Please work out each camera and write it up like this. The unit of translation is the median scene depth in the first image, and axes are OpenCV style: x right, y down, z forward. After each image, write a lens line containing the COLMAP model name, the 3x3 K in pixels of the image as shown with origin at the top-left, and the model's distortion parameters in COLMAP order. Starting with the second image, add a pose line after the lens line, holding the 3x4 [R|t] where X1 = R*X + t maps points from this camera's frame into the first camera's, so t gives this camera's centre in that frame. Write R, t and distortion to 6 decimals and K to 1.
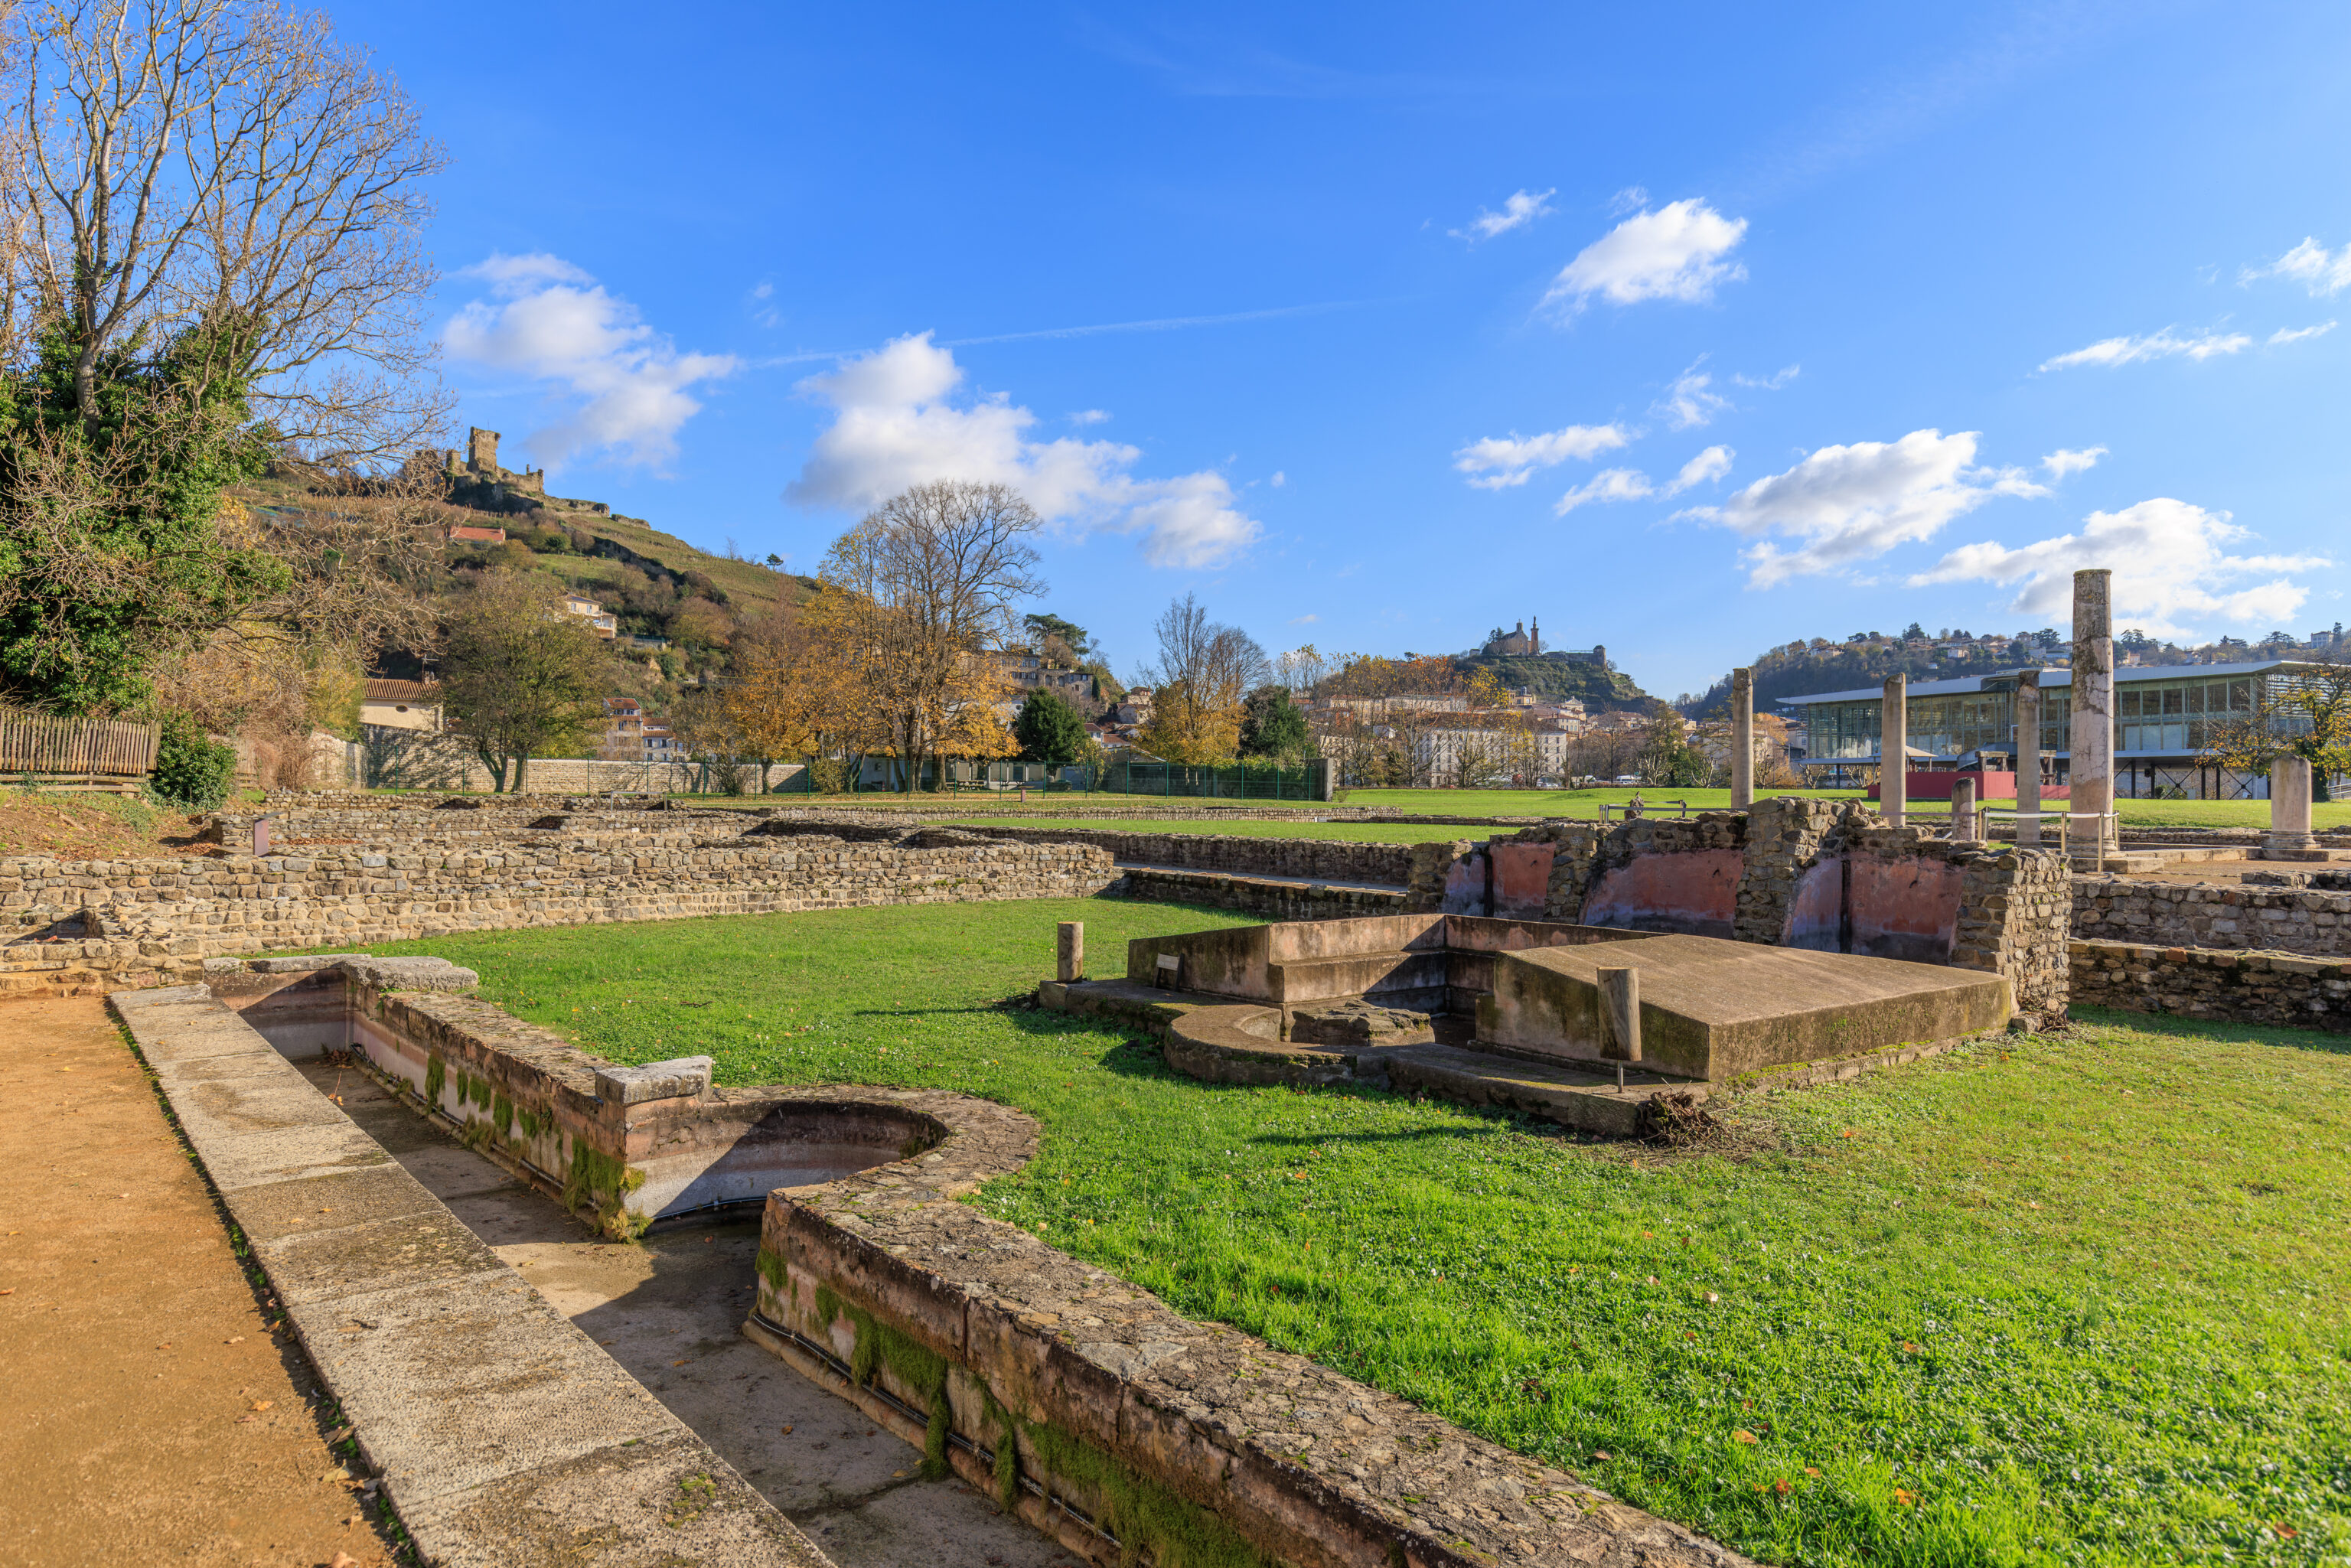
lens RADIAL K [[1447.2, 0, 1179.1], [0, 1447.2, 791.5], [0, 0, 1]] dist [0.007964, -0.002063]
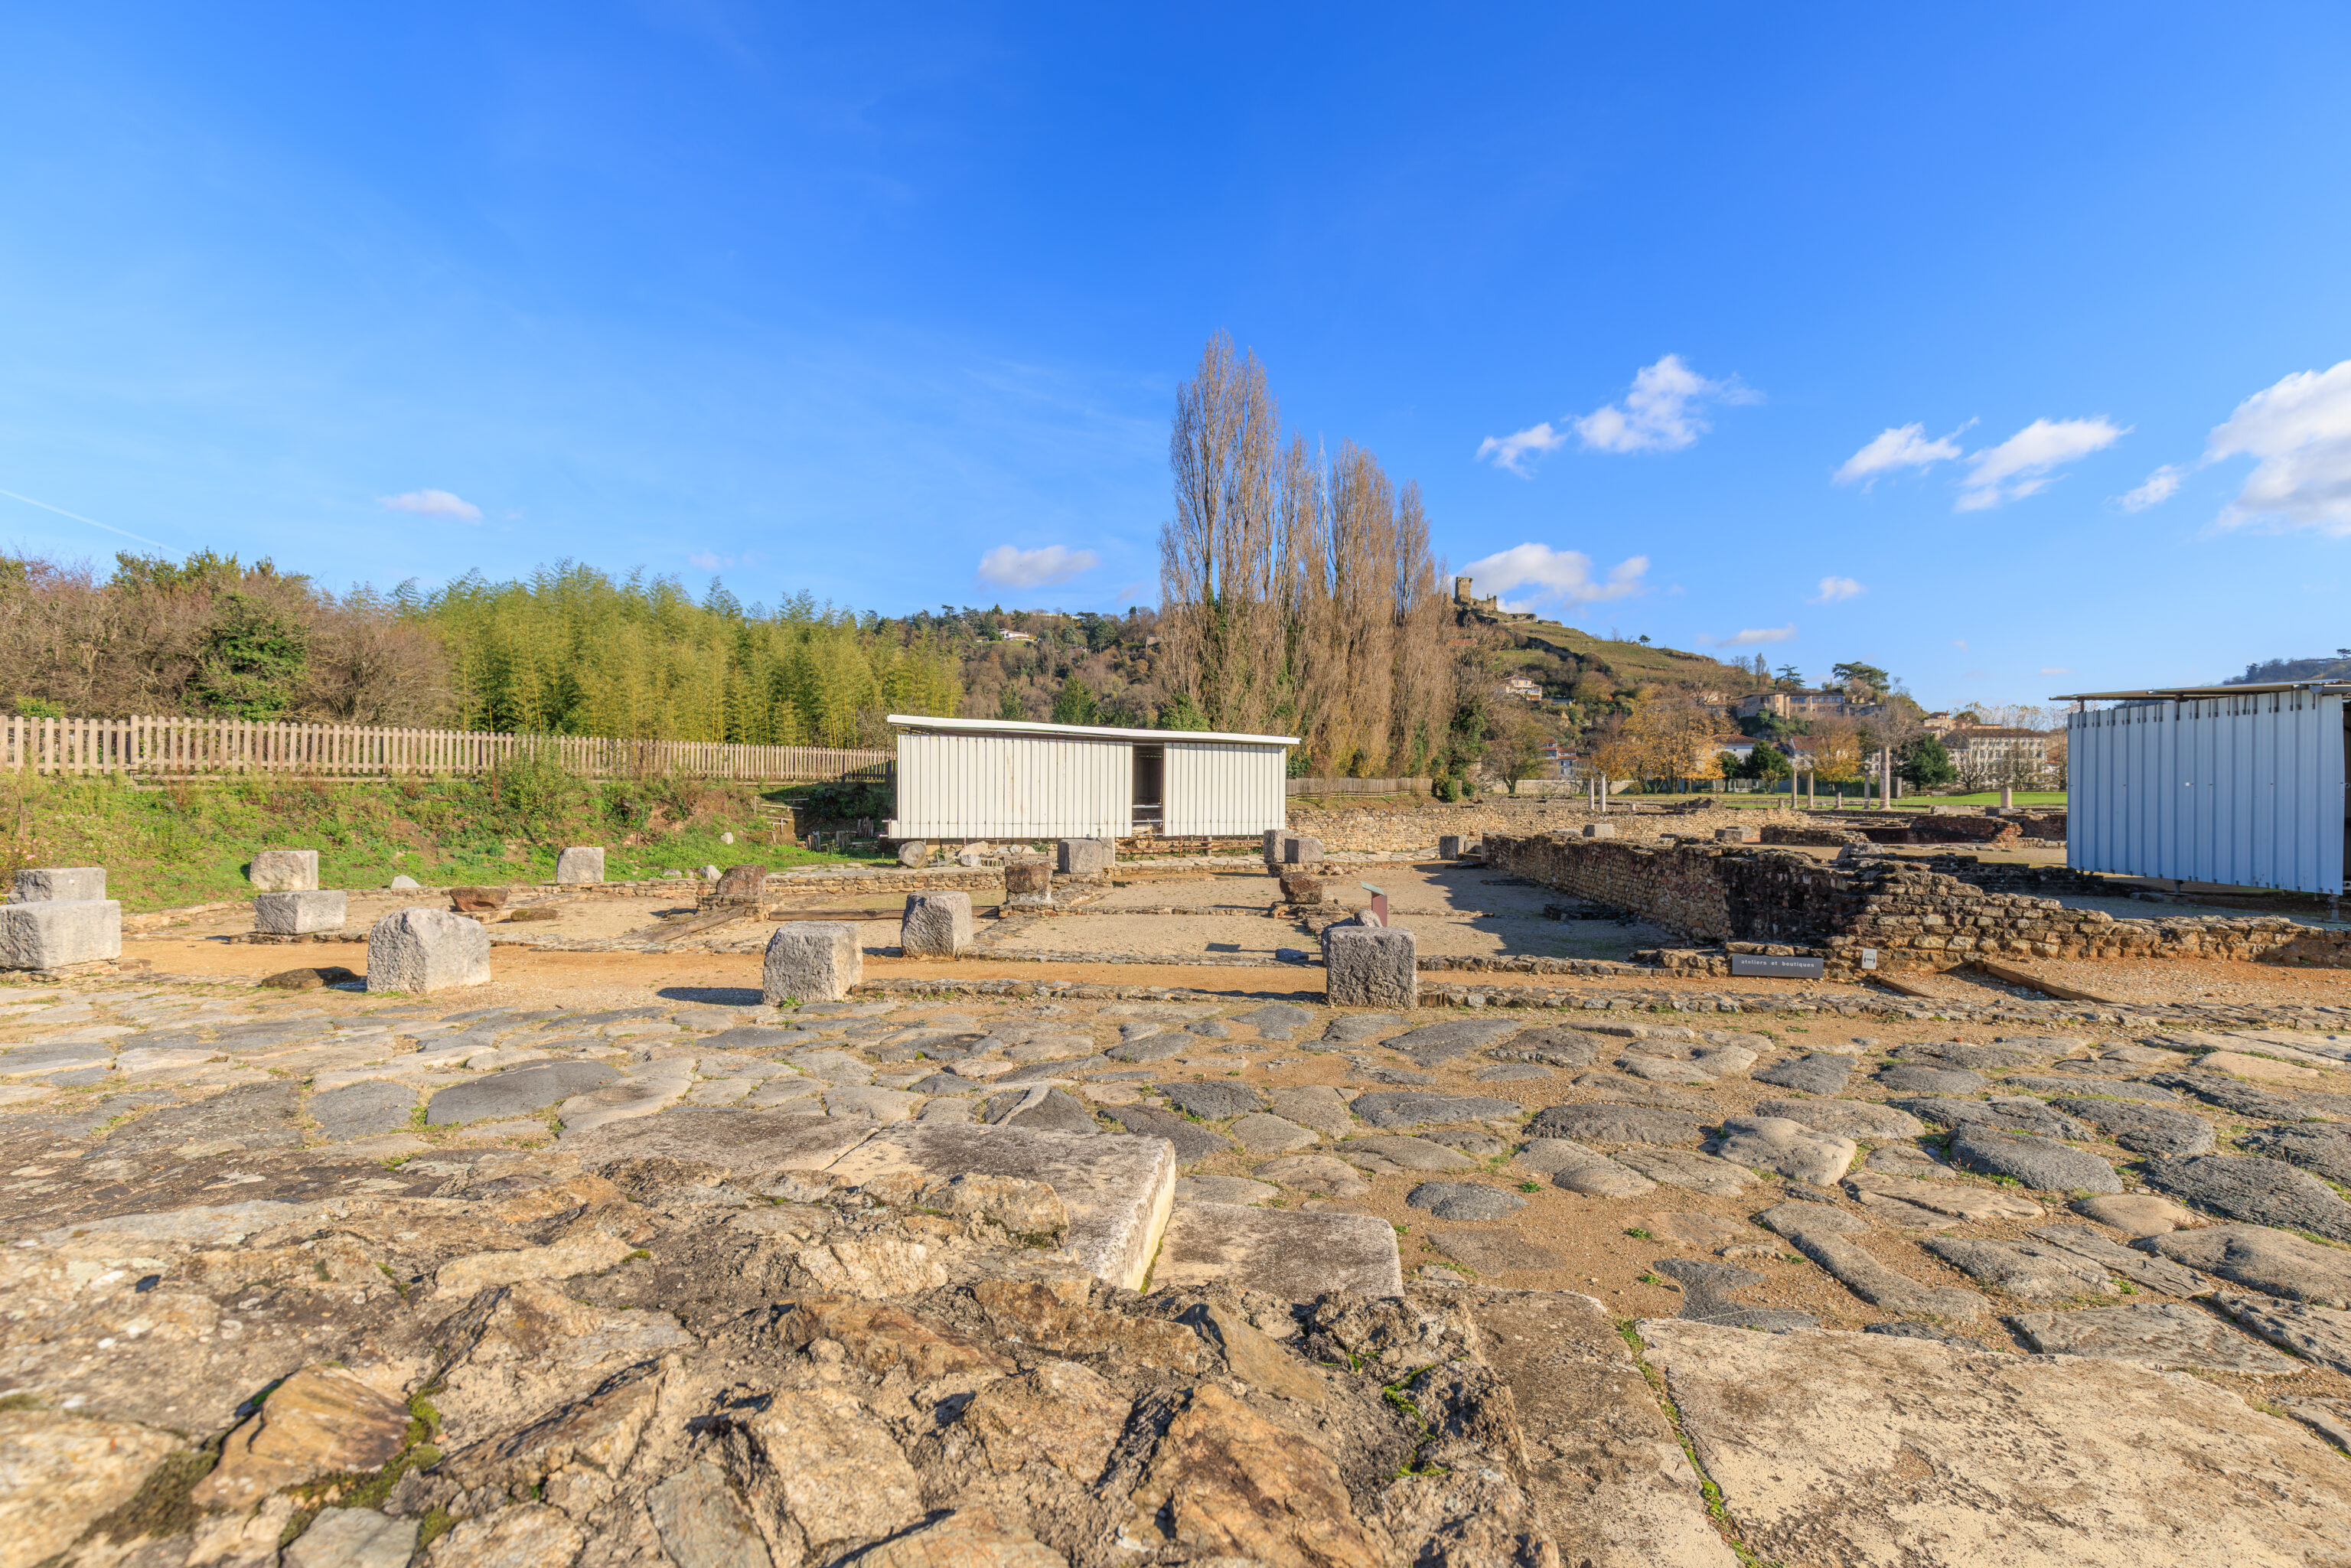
lens RADIAL K [[1047.7, 0, 1164.3], [0, 1047.7, 789.8], [0, 0, 1]] dist [-0.001819, -0.001055]
pose [[0.757297, -0.000636, -0.653070, 0.334891], [-0.000216, 0.999999, -0.001225, -0.003573], [0.653071, 0.001068, 0.757296, -0.942390]]
